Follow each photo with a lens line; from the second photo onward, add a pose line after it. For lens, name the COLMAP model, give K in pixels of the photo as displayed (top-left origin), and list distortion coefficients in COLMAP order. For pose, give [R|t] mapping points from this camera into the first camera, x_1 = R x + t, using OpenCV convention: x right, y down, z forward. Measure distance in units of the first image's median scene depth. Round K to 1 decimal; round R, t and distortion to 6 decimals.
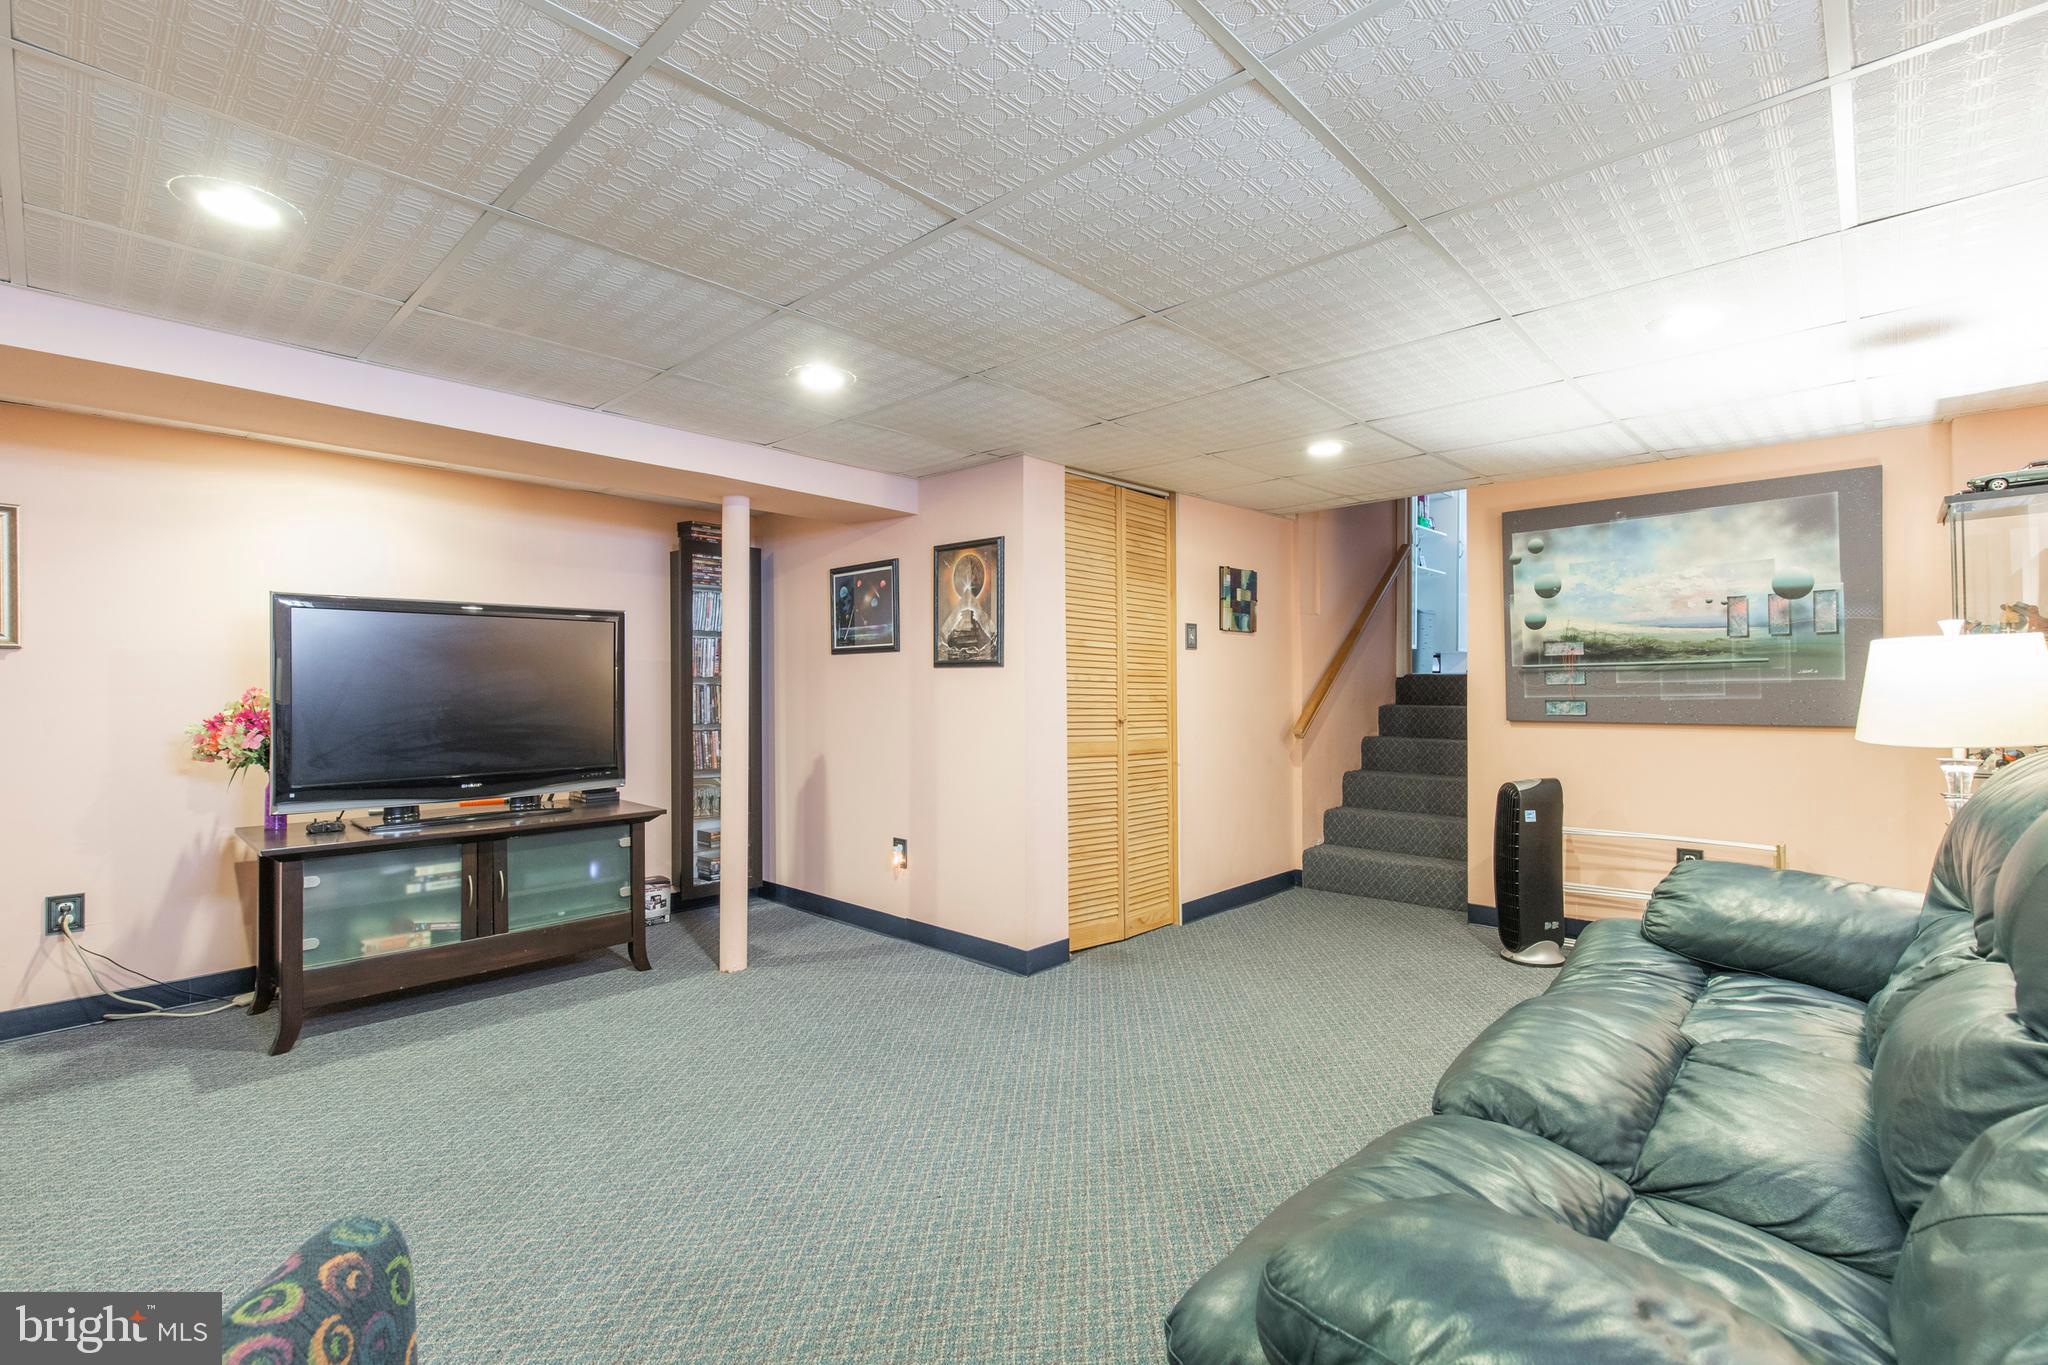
lens RADIAL K [[927.0, 0, 1034.9], [0, 927.0, 687.8], [0, 0, 1]] dist [0.010818, -0.001409]
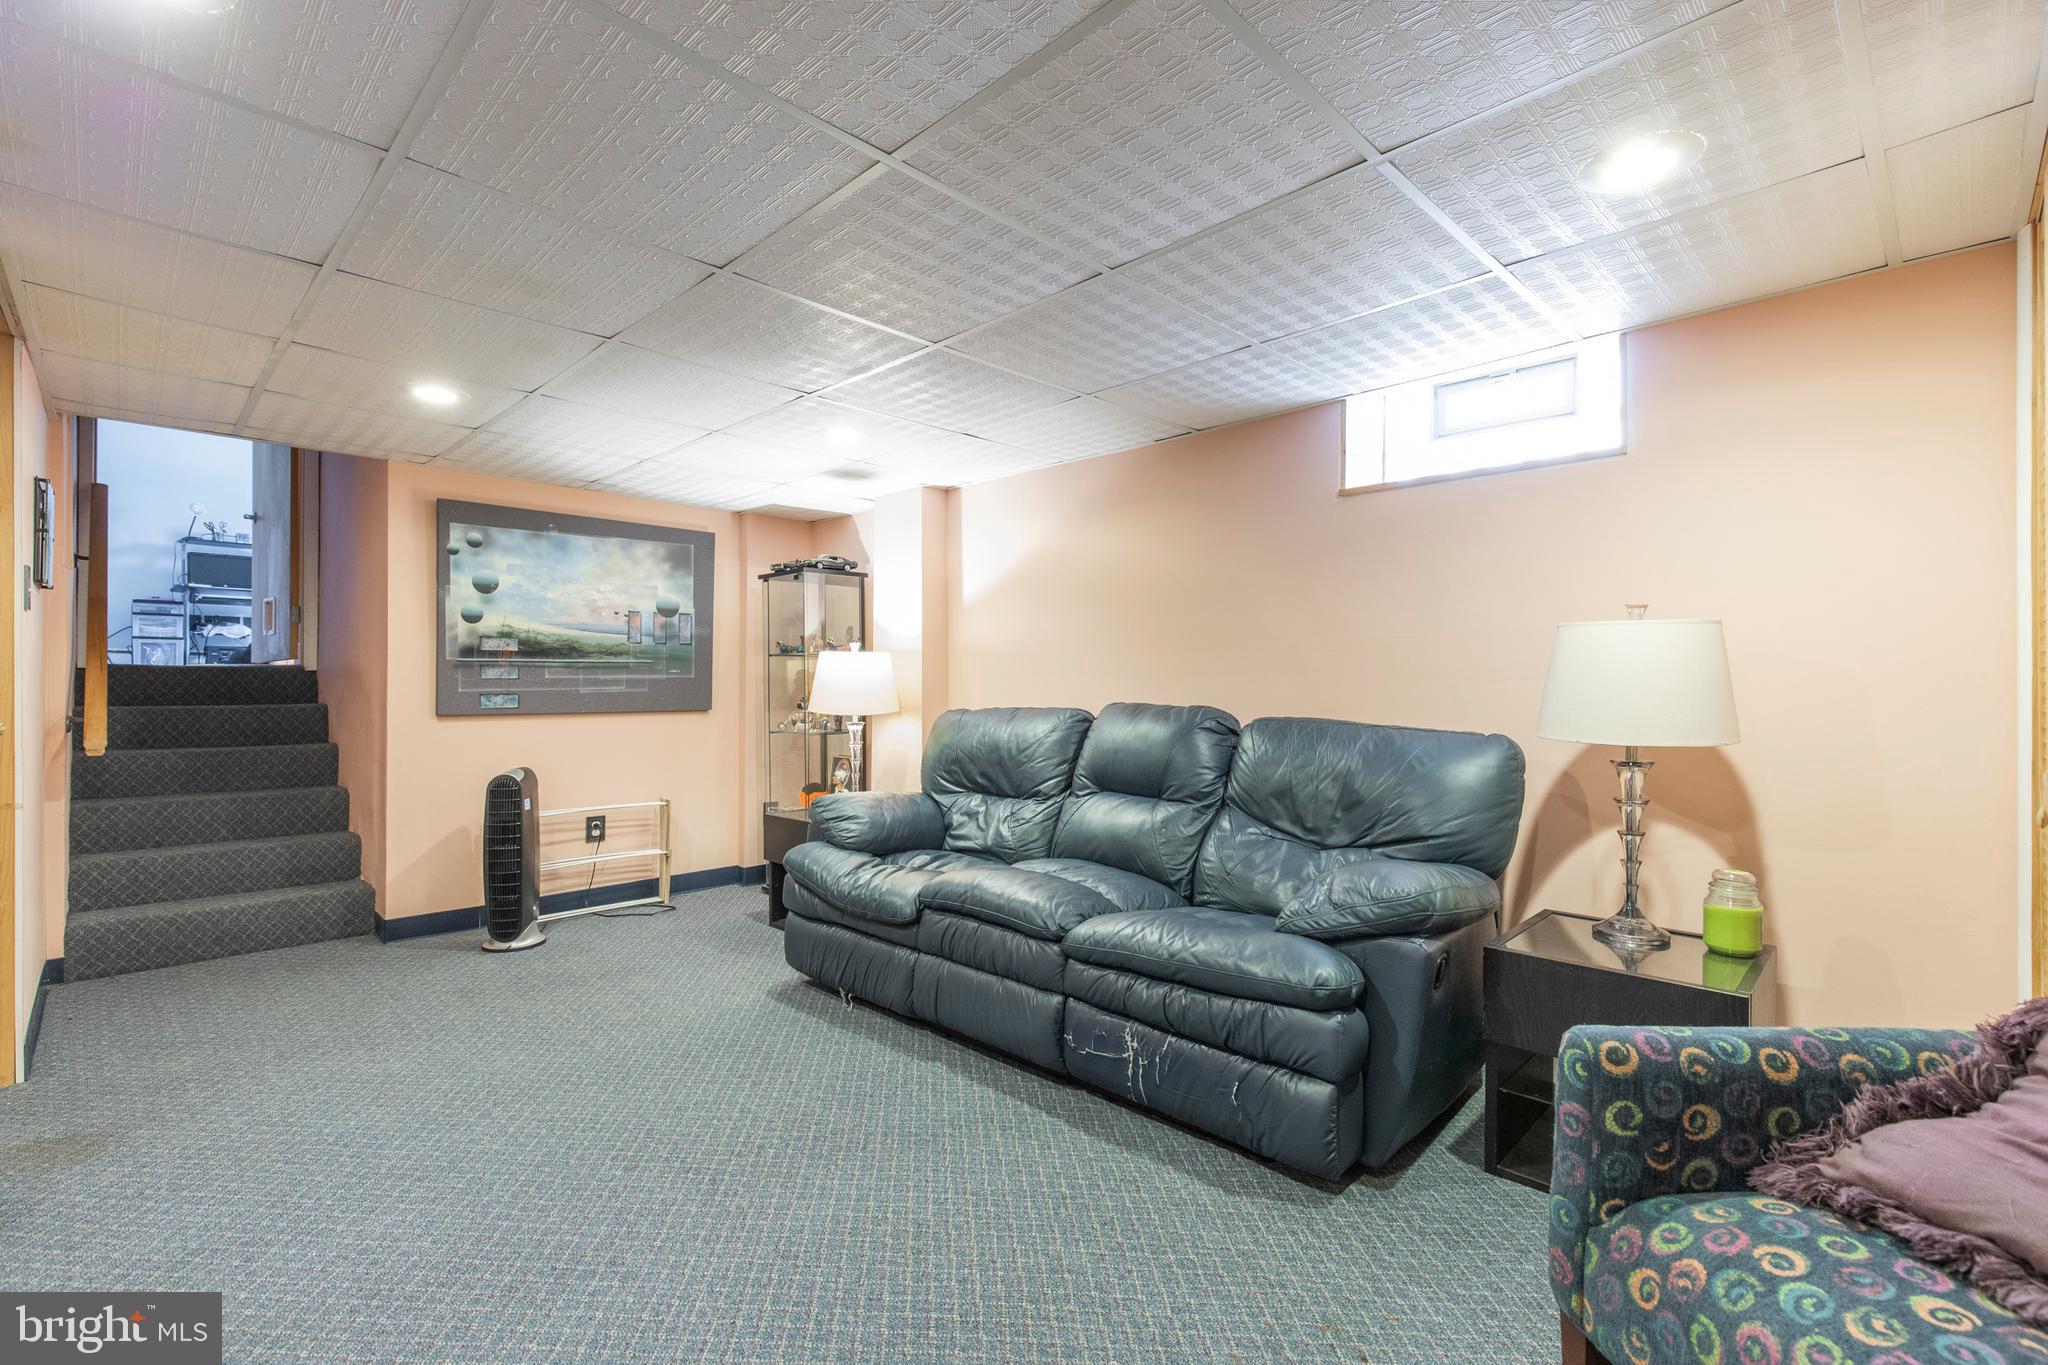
lens RADIAL K [[927.0, 0, 1033.8], [0, 927.0, 682.7], [0, 0, 1]] dist [0.010818, -0.001409]
pose [[0.025891, 0.010395, 0.999611, -0.510156], [0.001301, 0.999945, -0.010433, 0.014217], [-0.999664, 0.001570, 0.025876, 0.422563]]
